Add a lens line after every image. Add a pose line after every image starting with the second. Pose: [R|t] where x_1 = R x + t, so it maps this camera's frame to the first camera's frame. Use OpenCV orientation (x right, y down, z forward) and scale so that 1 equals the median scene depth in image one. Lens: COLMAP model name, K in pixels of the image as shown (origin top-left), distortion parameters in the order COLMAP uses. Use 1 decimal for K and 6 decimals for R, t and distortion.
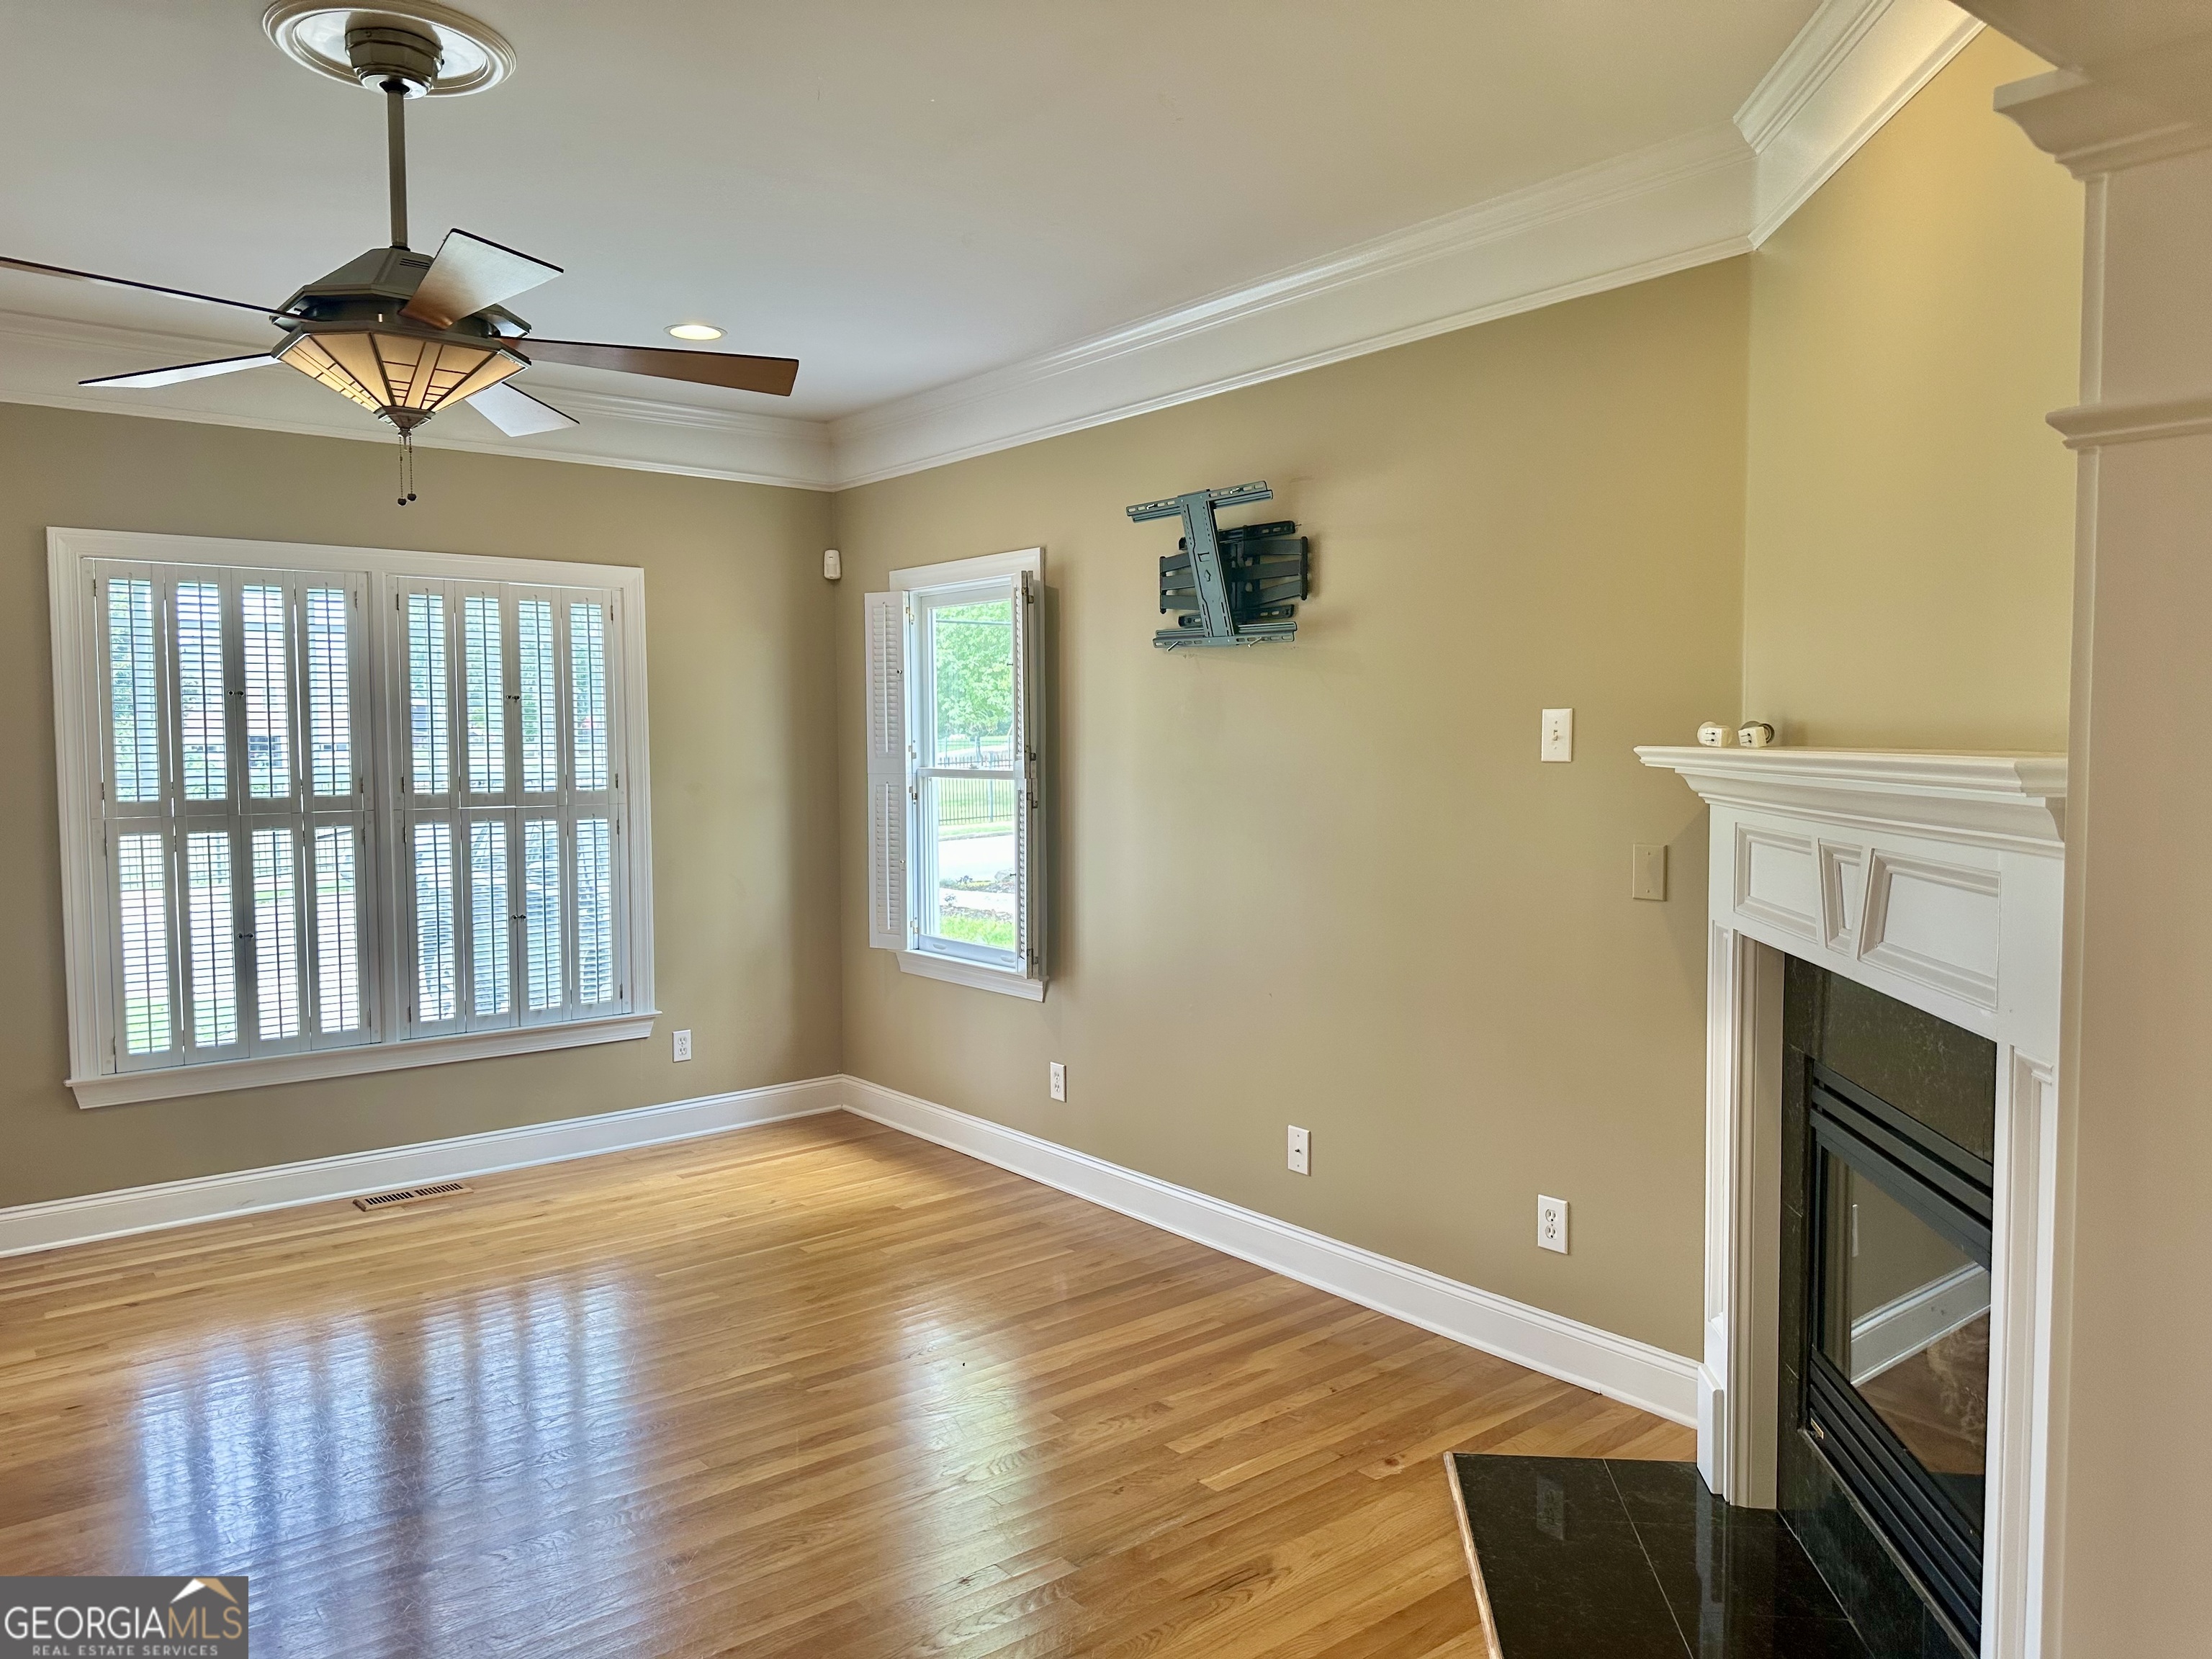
lens RADIAL K [[1549.4, 0, 1106.0], [0, 1549.4, 829.5], [0, 0, 1]] dist [0.135373, -0.212333]
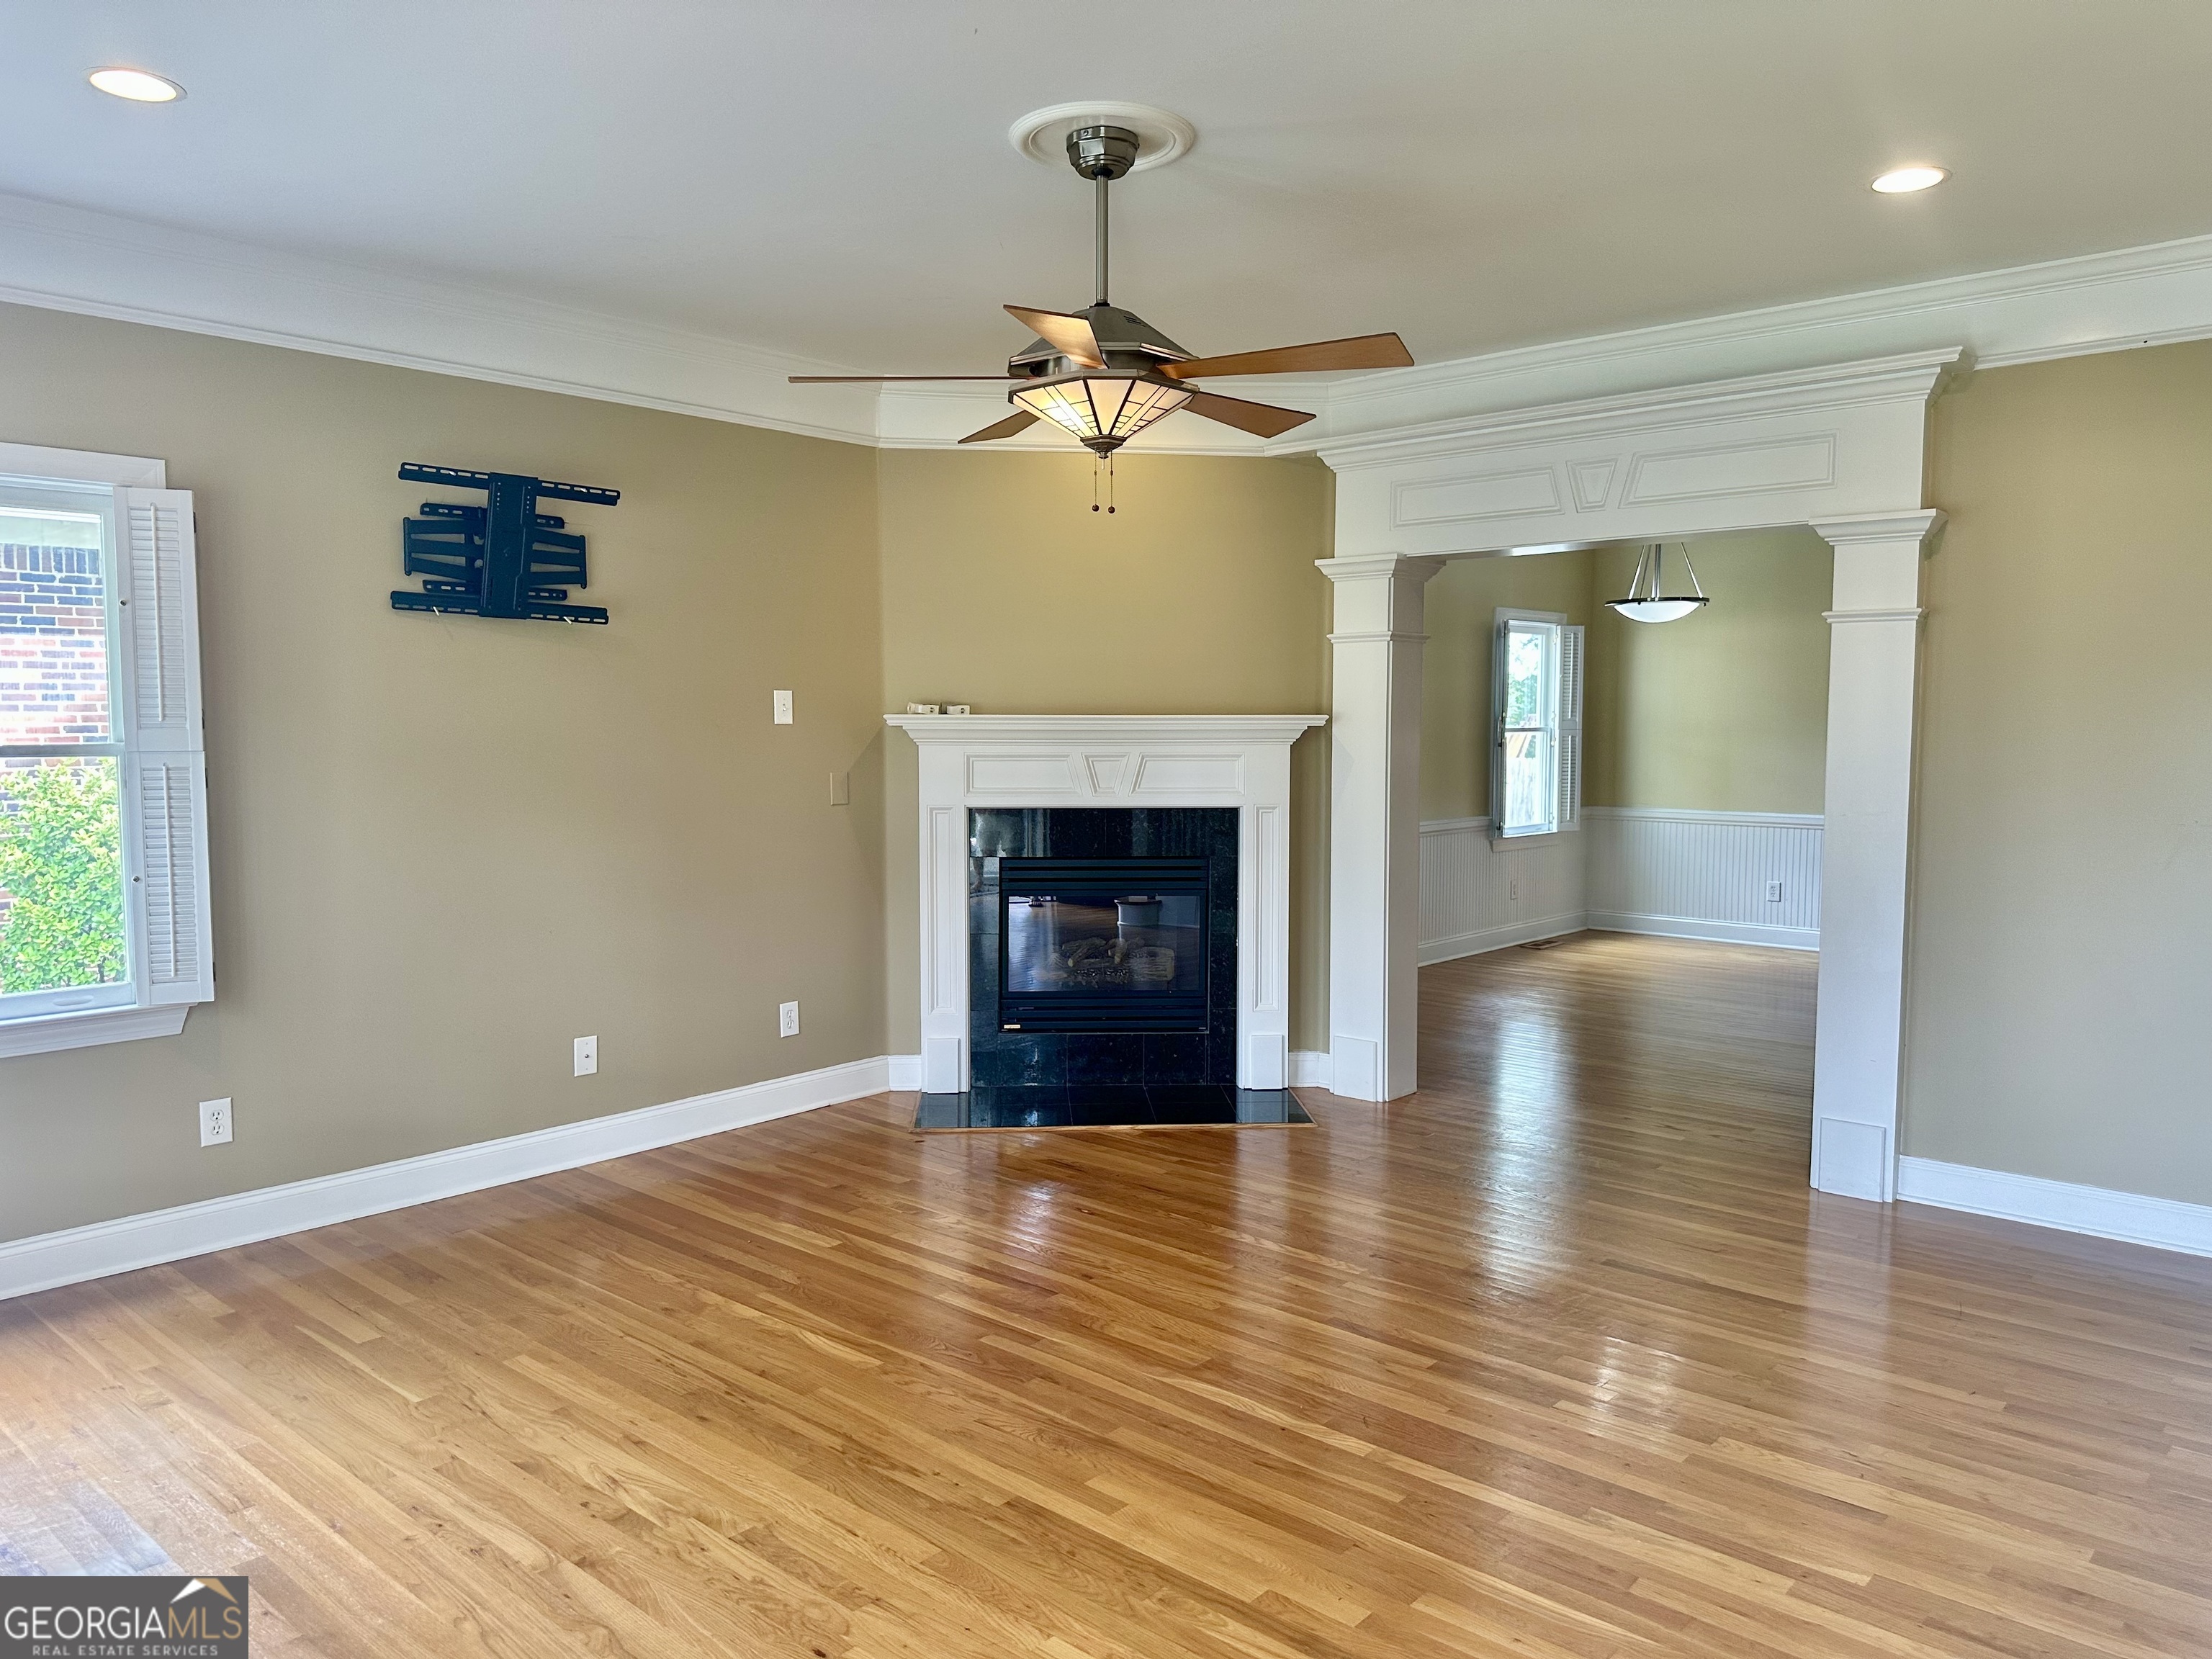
lens RADIAL K [[1549.4, 0, 1106.0], [0, 1549.4, 829.5], [0, 0, 1]] dist [0.135373, -0.212333]
pose [[-0.171548, -0.062022, 0.983222, -1.128519], [0.061418, 0.995402, 0.073506, -0.028500], [-0.983259, 0.072997, -0.166950, 0.819735]]
